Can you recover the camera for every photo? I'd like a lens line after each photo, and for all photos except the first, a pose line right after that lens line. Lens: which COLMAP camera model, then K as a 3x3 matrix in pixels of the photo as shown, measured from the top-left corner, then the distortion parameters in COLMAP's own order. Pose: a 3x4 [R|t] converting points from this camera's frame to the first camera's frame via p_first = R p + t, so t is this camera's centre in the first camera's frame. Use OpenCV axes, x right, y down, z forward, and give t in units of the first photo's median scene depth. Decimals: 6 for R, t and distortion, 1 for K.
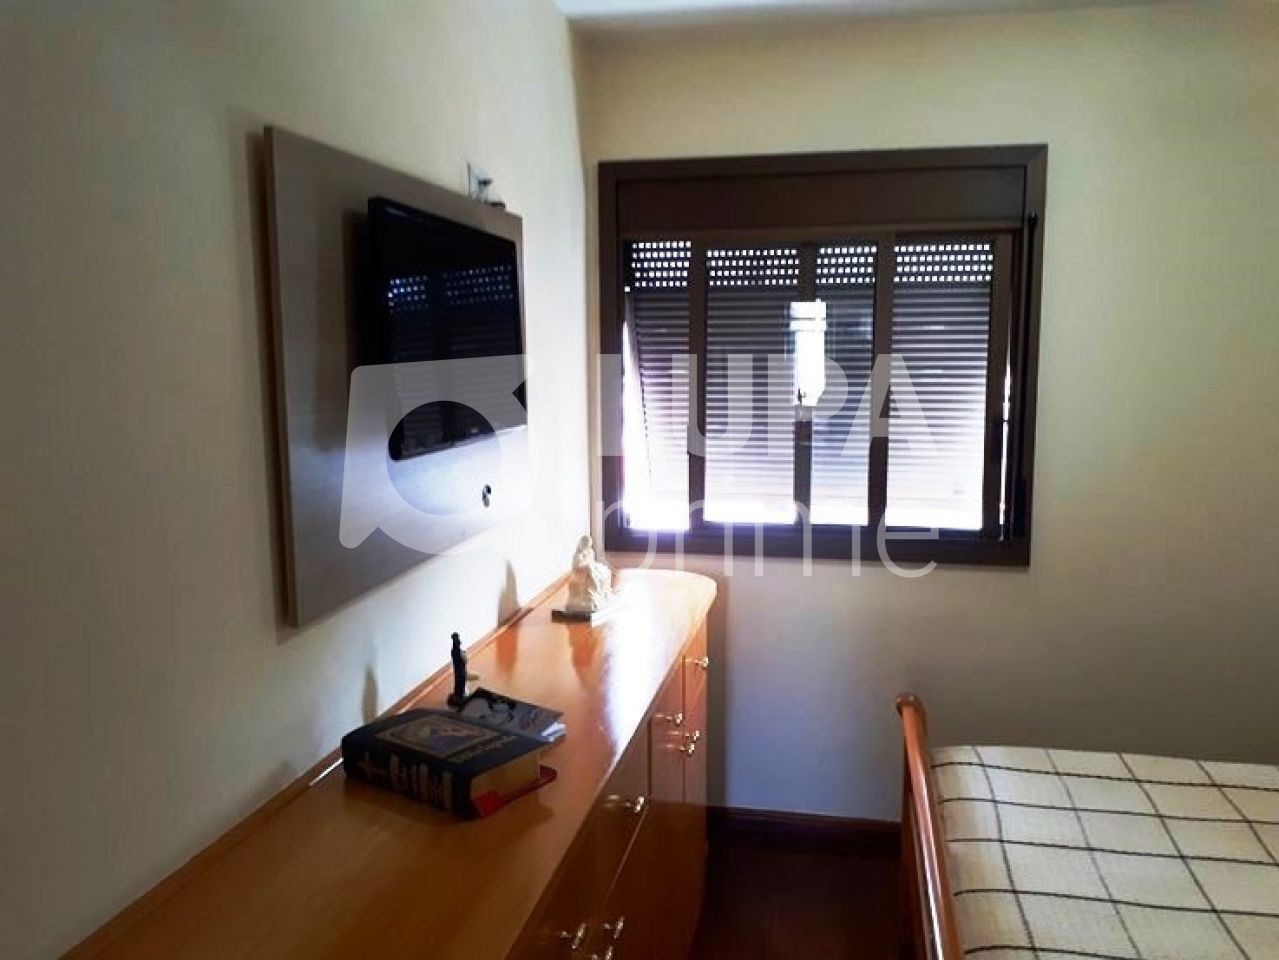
lens RADIAL K [[1007.5, 0, 639.5], [0, 1007.5, 480.0], [0, 0, 1]] dist [-0.000196, 0.000065]
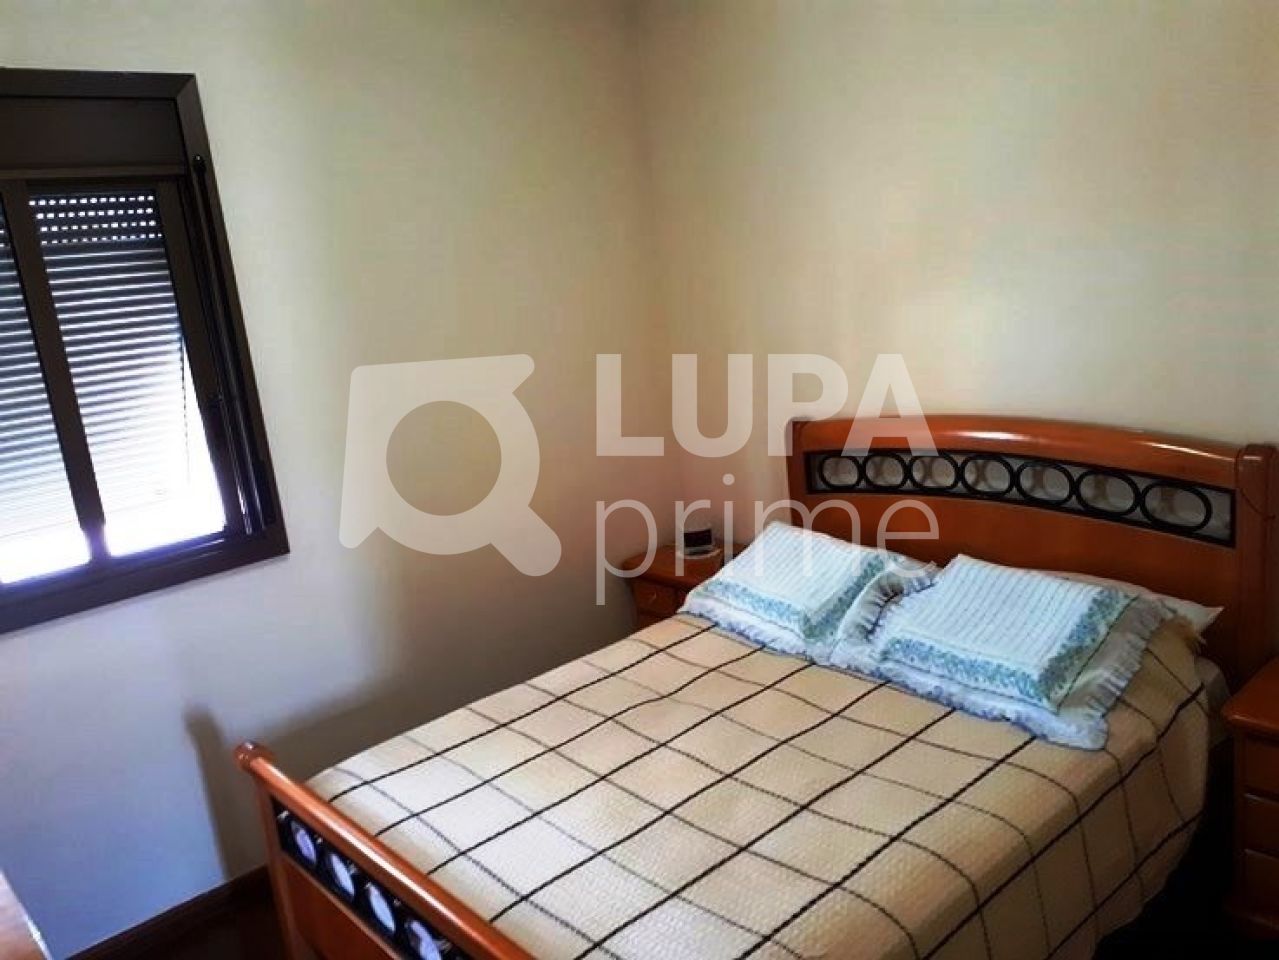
lens RADIAL K [[1007.5, 0, 639.5], [0, 1007.5, 480.0], [0, 0, 1]] dist [-0.000196, 0.000065]
pose [[0.597380, -0.237435, 0.766004, -0.132555], [0.207166, 0.968435, 0.138620, -0.048395], [-0.774738, 0.075881, 0.627713, 0.238991]]
